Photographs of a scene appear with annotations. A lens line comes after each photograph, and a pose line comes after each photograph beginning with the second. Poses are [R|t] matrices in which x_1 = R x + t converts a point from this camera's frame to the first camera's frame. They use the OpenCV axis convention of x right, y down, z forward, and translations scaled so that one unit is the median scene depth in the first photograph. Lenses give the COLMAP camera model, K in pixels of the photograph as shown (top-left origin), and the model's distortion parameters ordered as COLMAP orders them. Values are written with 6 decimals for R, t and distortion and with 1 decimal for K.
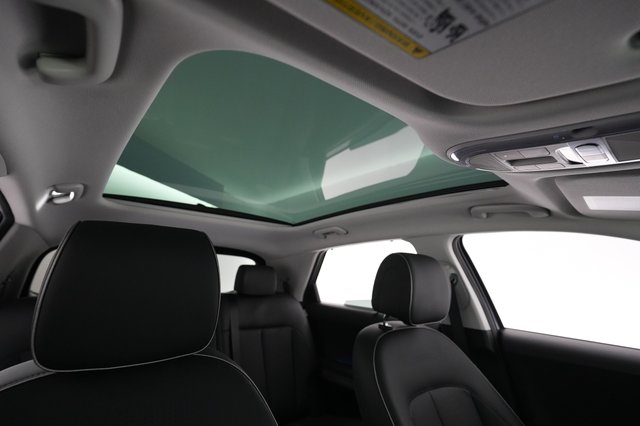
lens RADIAL K [[311.2, 0, 320.0], [0, 311.2, 213.0], [0, 0, 1]] dist [0.000521, 0.000354]
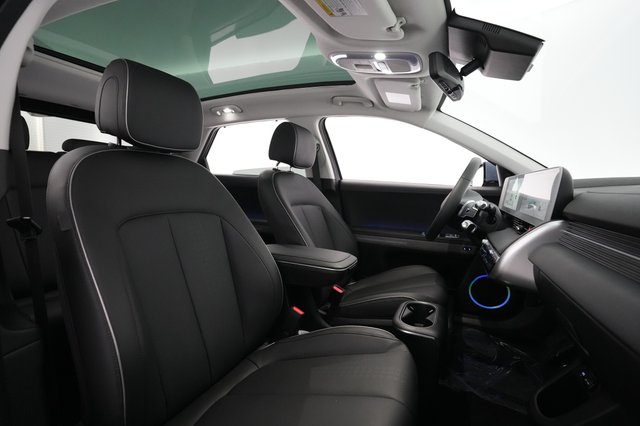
lens RADIAL K [[311.2, 0, 320.0], [0, 311.2, 213.0], [0, 0, 1]] dist [0.000521, 0.000354]
pose [[0.903271, -0.029454, 0.428059, -0.235570], [-0.099194, 0.956281, 0.275114, 0.102615], [-0.417448, -0.290963, 0.860859, -0.438438]]
